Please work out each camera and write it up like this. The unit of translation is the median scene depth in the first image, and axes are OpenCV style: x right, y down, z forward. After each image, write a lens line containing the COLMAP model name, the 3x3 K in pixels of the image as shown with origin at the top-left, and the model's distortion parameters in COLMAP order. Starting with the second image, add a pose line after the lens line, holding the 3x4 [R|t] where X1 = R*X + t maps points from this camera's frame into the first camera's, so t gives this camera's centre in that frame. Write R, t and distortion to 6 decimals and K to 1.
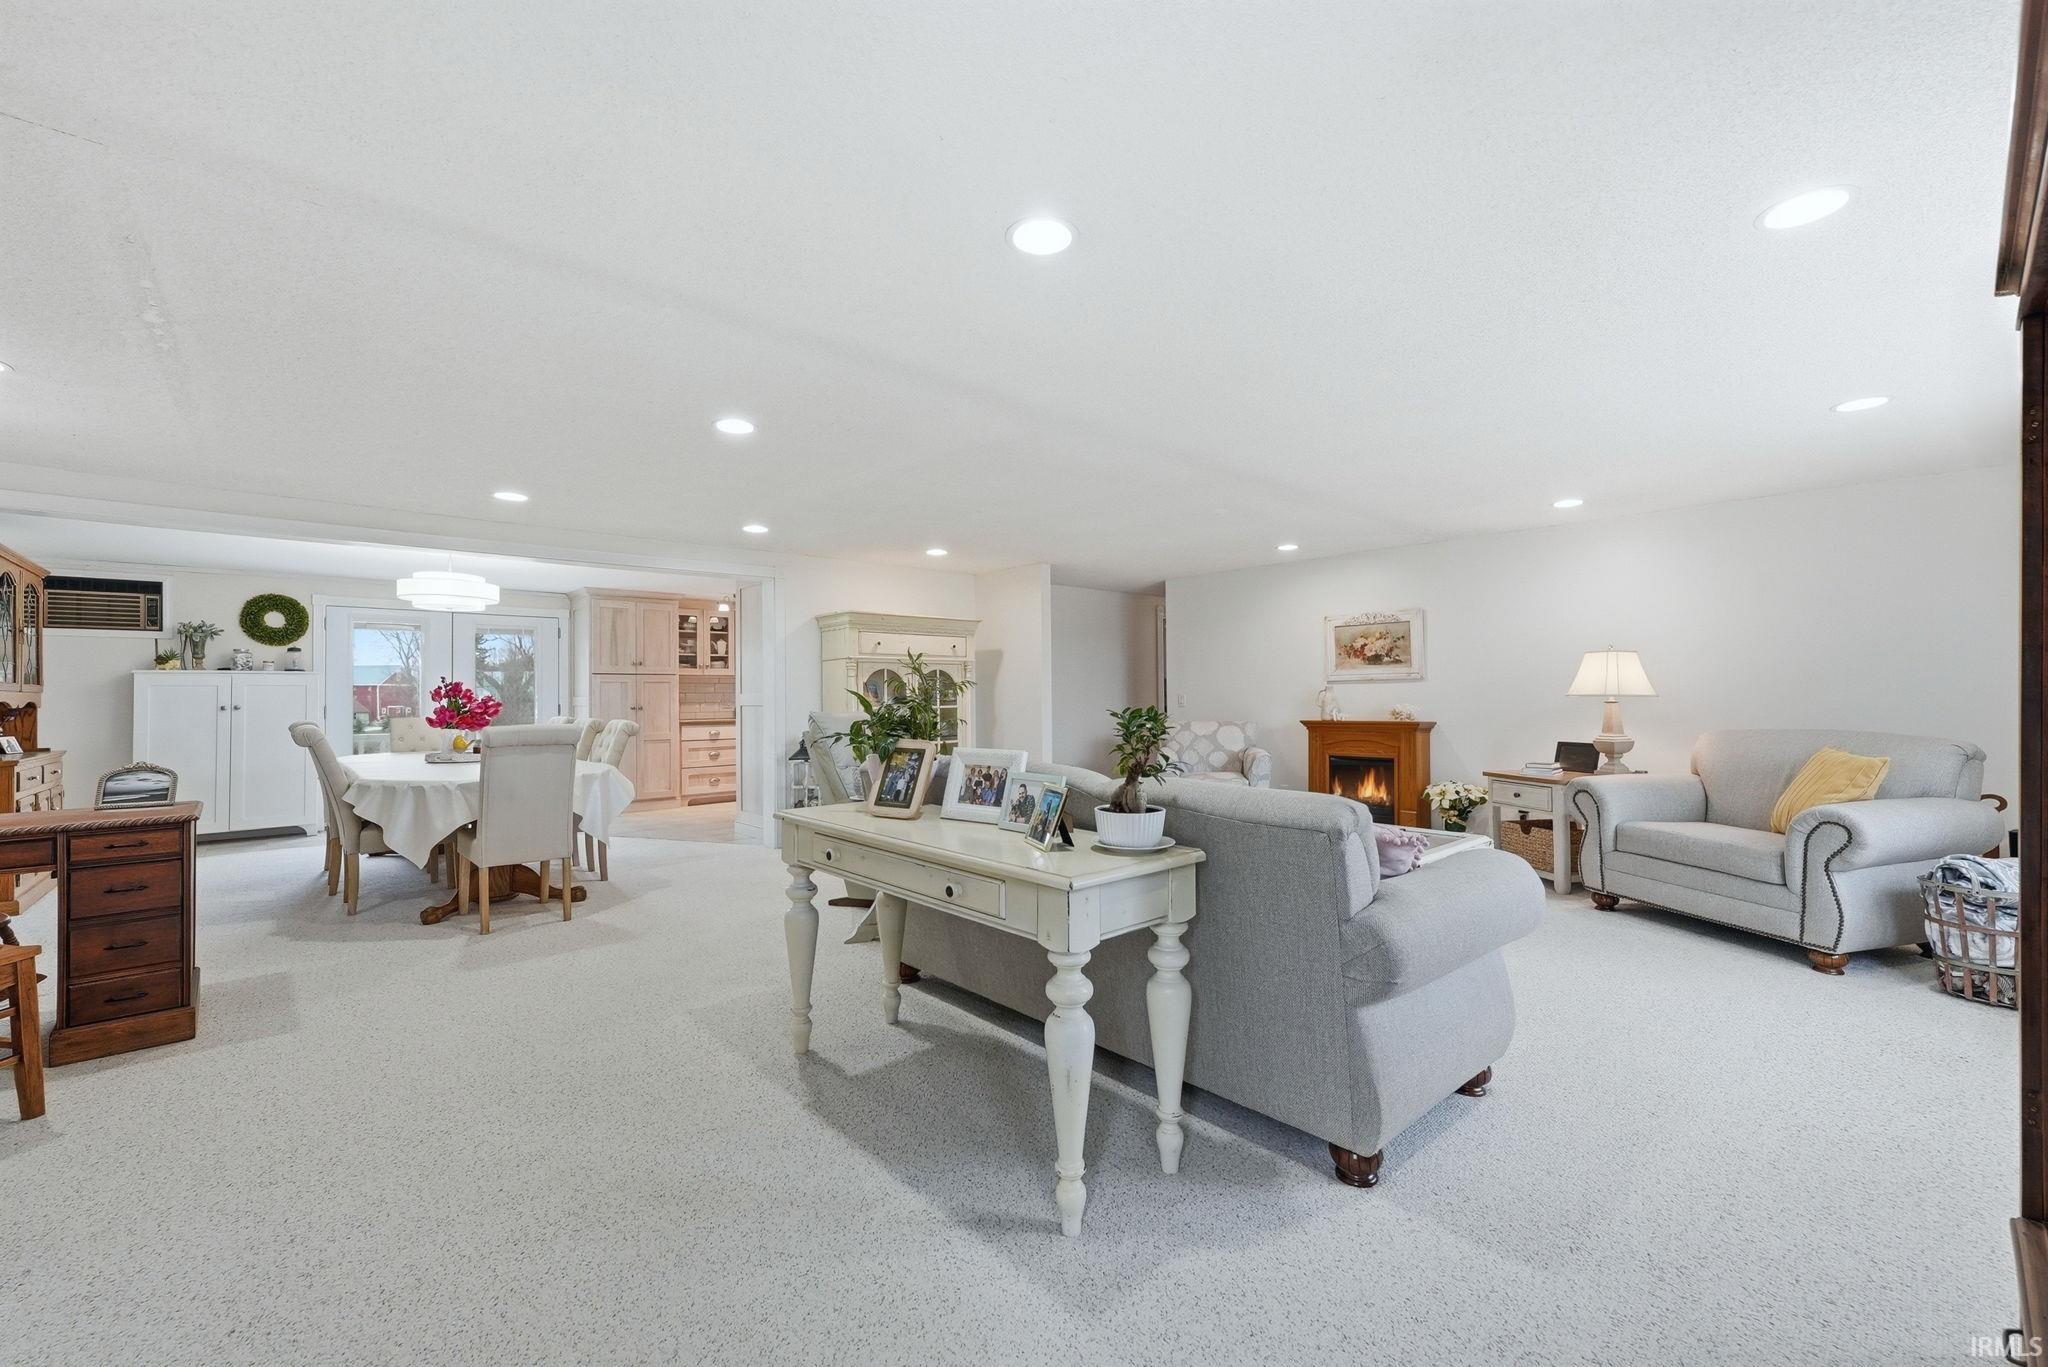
lens RADIAL K [[845.7, 0, 1020.0], [0, 845.7, 685.0], [0, 0, 1]] dist [0.007455, -0.000796]
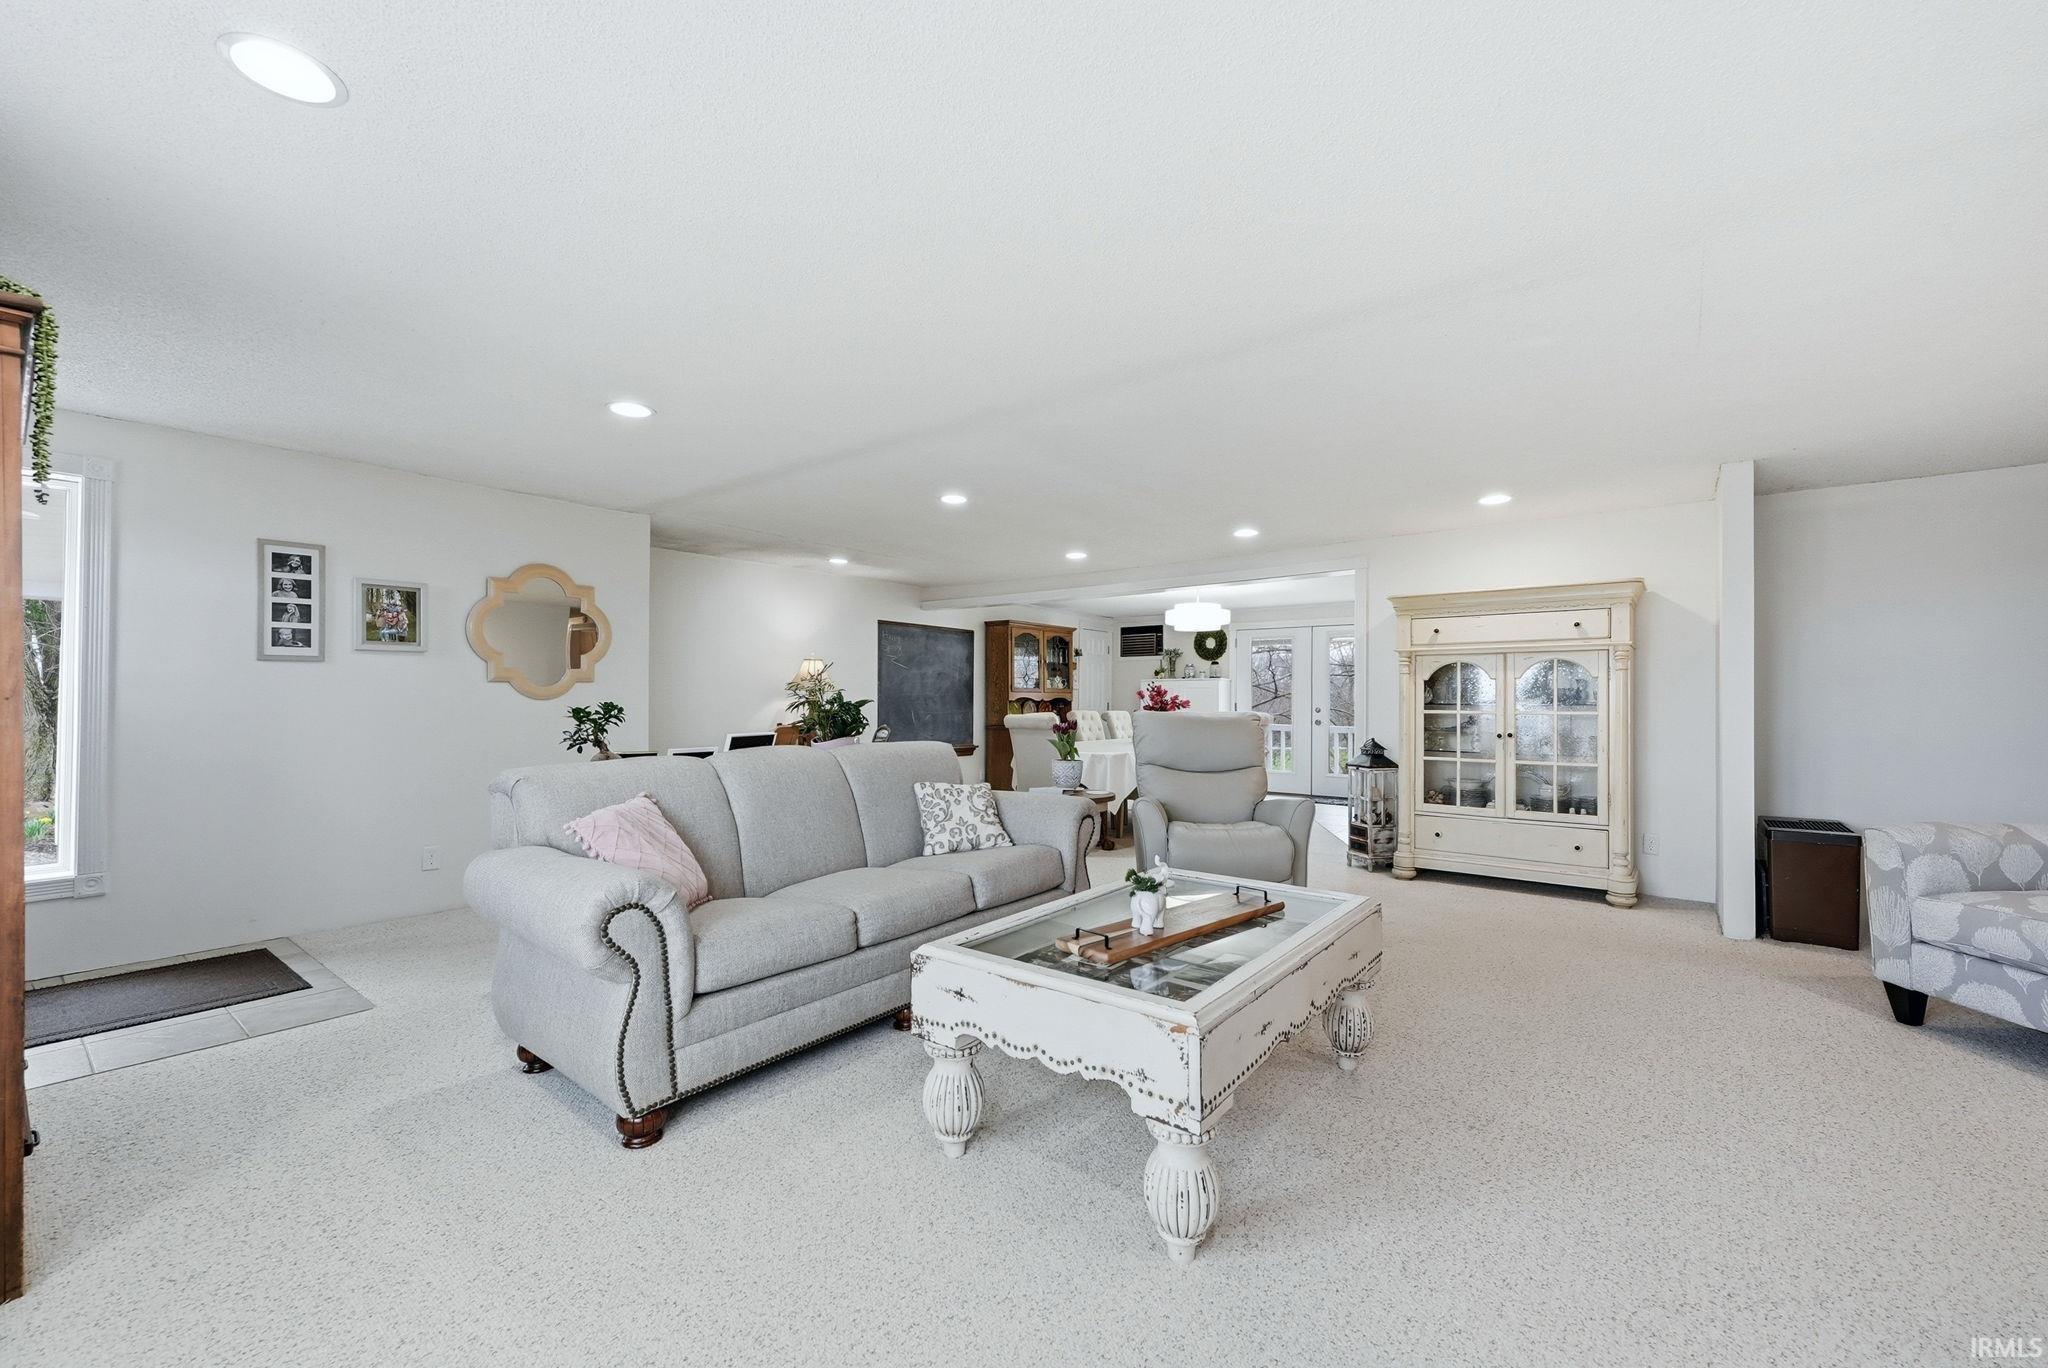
lens RADIAL K [[845.7, 0, 1010.3], [0, 845.7, 693.6], [0, 0, 1]] dist [0.007455, -0.000796]
pose [[0.165976, 0.000882, -0.986129, 0.530601], [0.007766, 0.999967, 0.002202, 0.004512], [0.986099, -0.008024, 0.165964, 0.443640]]
